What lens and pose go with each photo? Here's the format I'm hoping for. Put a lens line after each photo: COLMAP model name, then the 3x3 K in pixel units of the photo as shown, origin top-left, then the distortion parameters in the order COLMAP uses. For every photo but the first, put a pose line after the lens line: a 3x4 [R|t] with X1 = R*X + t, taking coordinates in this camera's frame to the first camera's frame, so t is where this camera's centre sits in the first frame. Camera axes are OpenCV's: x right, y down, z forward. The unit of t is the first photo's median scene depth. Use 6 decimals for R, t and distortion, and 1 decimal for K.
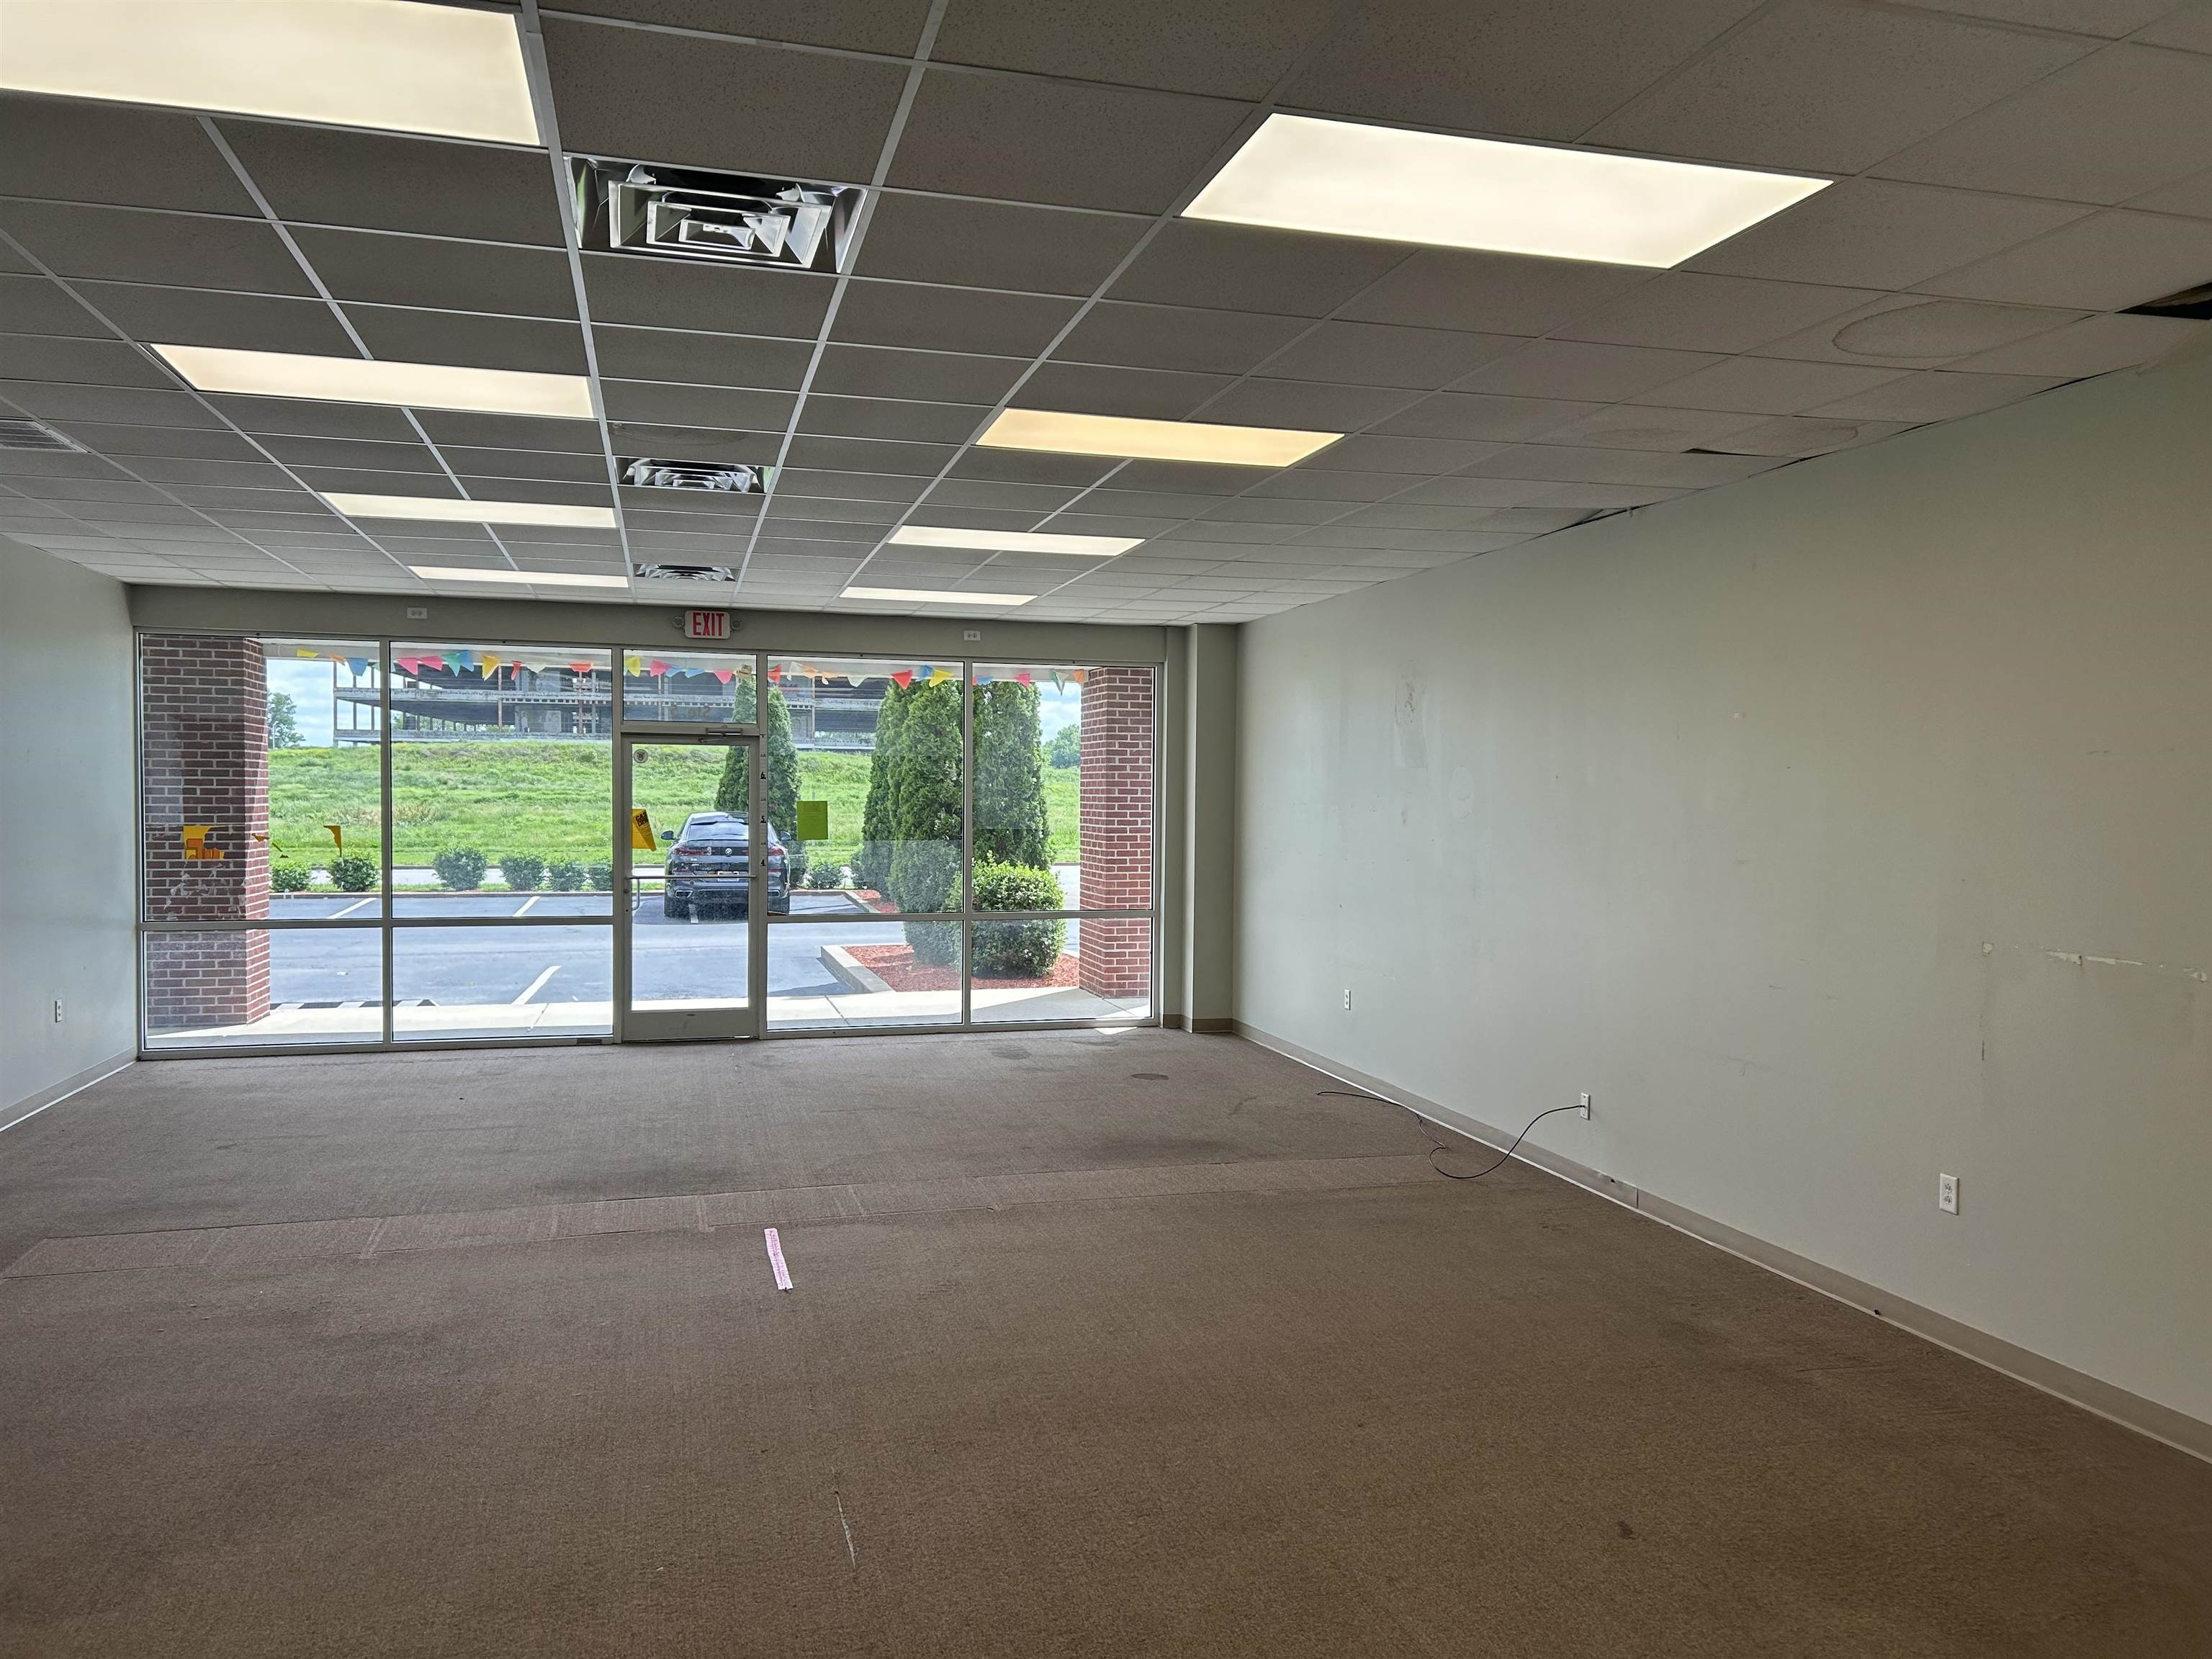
lens RADIAL K [[1654.1, 0, 1169.2], [0, 1654.1, 861.6], [0, 0, 1]] dist [0.068108, -0.222411]
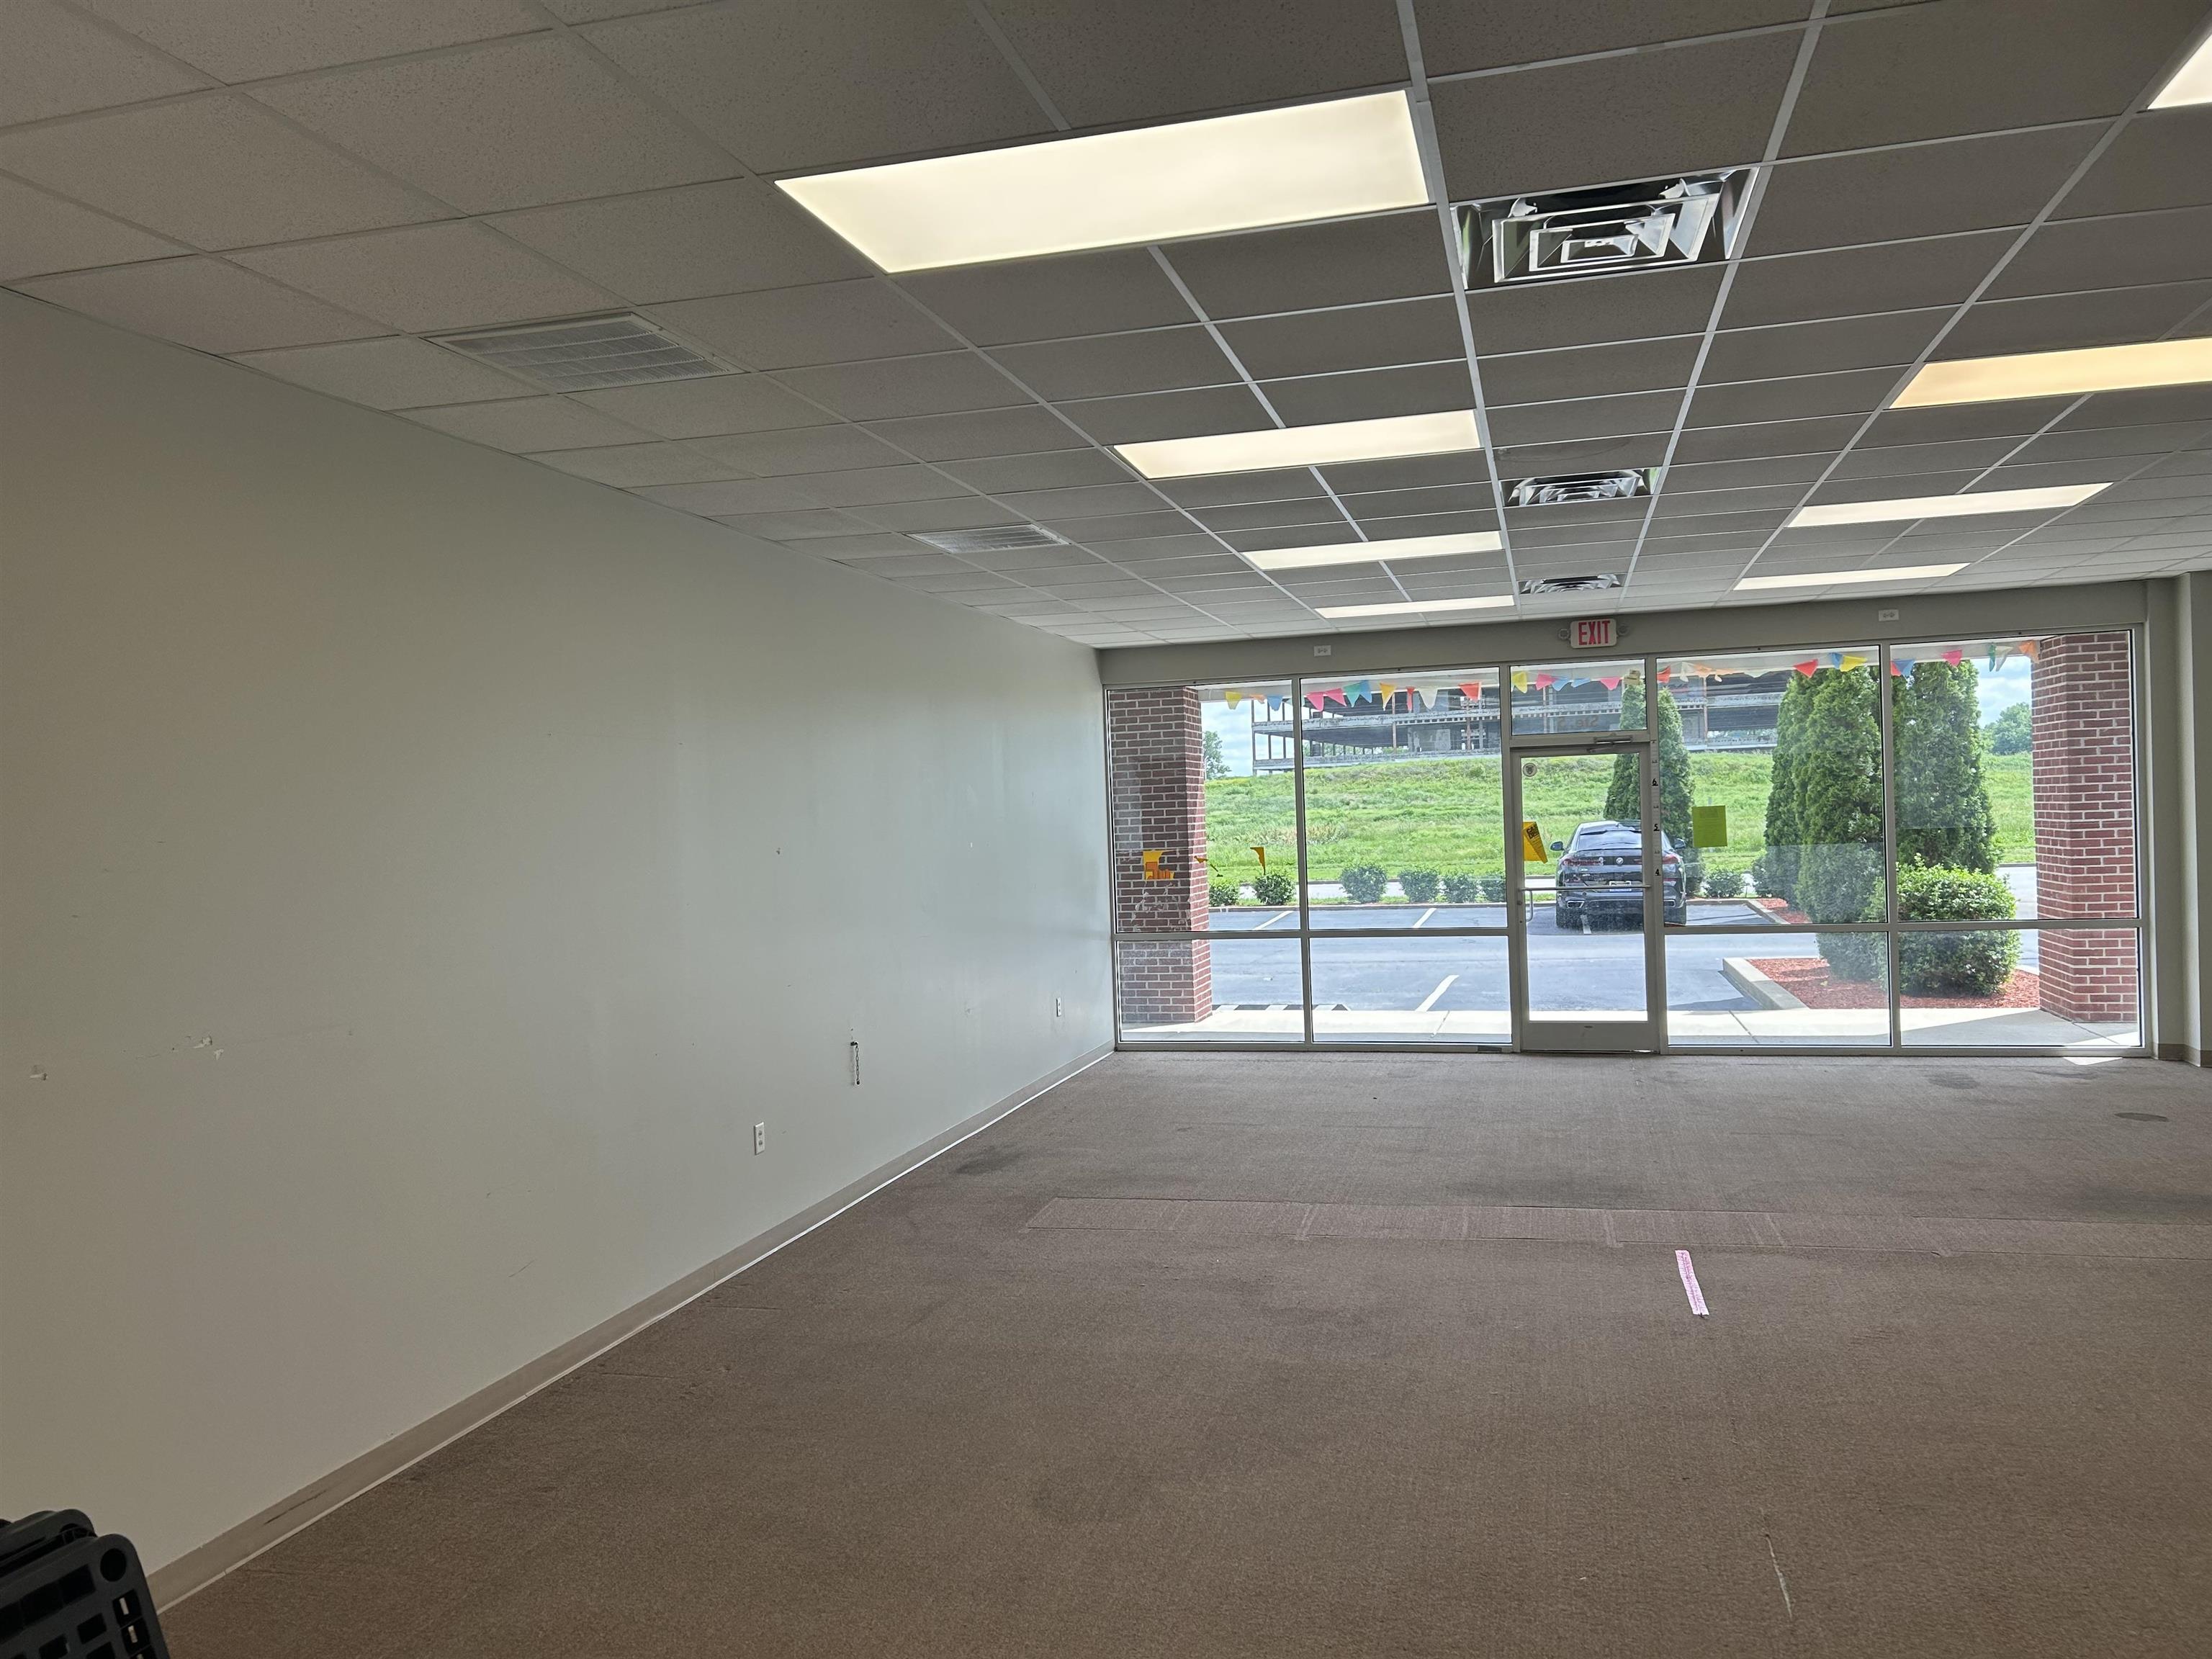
lens RADIAL K [[1664.2, 0, 1081.6], [0, 1664.2, 839.3], [0, 0, 1]] dist [0.058352, -0.071402]
pose [[0.841998, -0.031540, -0.538559, -0.000030], [0.021006, 0.999449, -0.025689, -0.000304], [0.539072, 0.010318, 0.842196, -0.006616]]
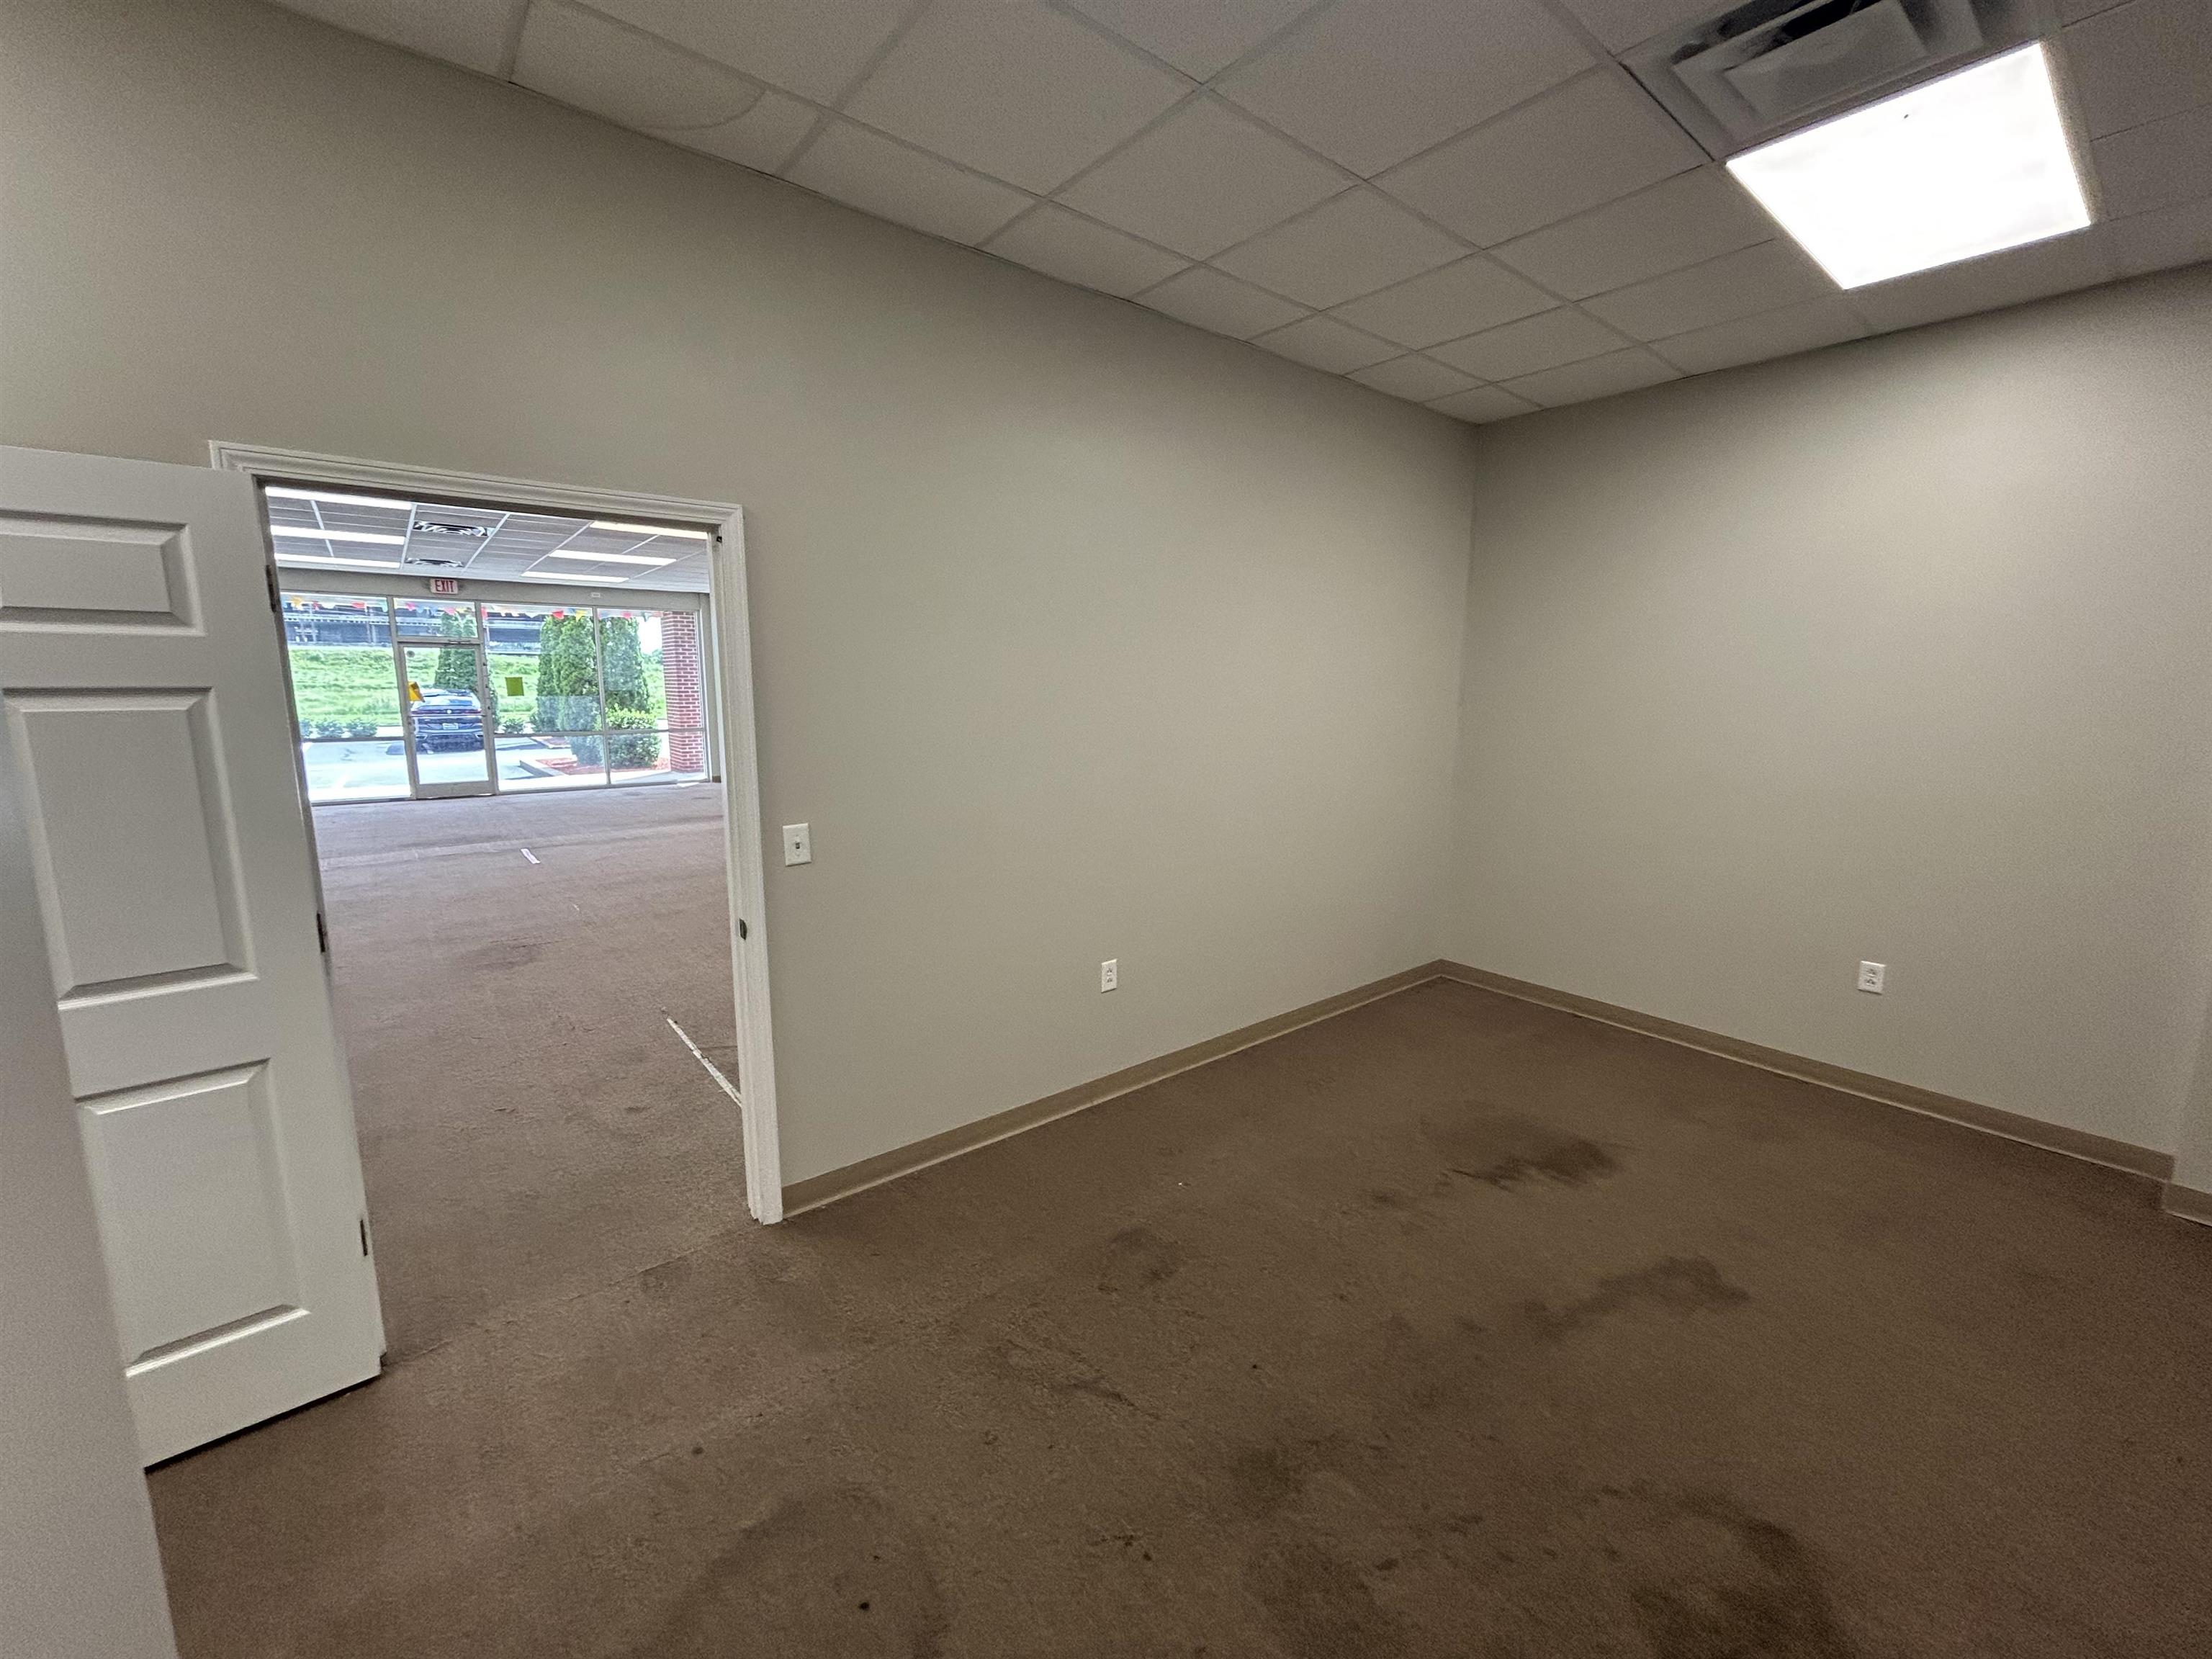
lens RADIAL K [[896.5, 0, 1106.0], [0, 896.5, 829.5], [0, 0, 1]] dist [-0.006251, 0.000020]
pose [[0.926659, -0.065471, 0.370159, 0.038574], [0.019297, 0.991703, 0.127096, 0.023700], [-0.375409, -0.110632, 0.920233, -0.297003]]
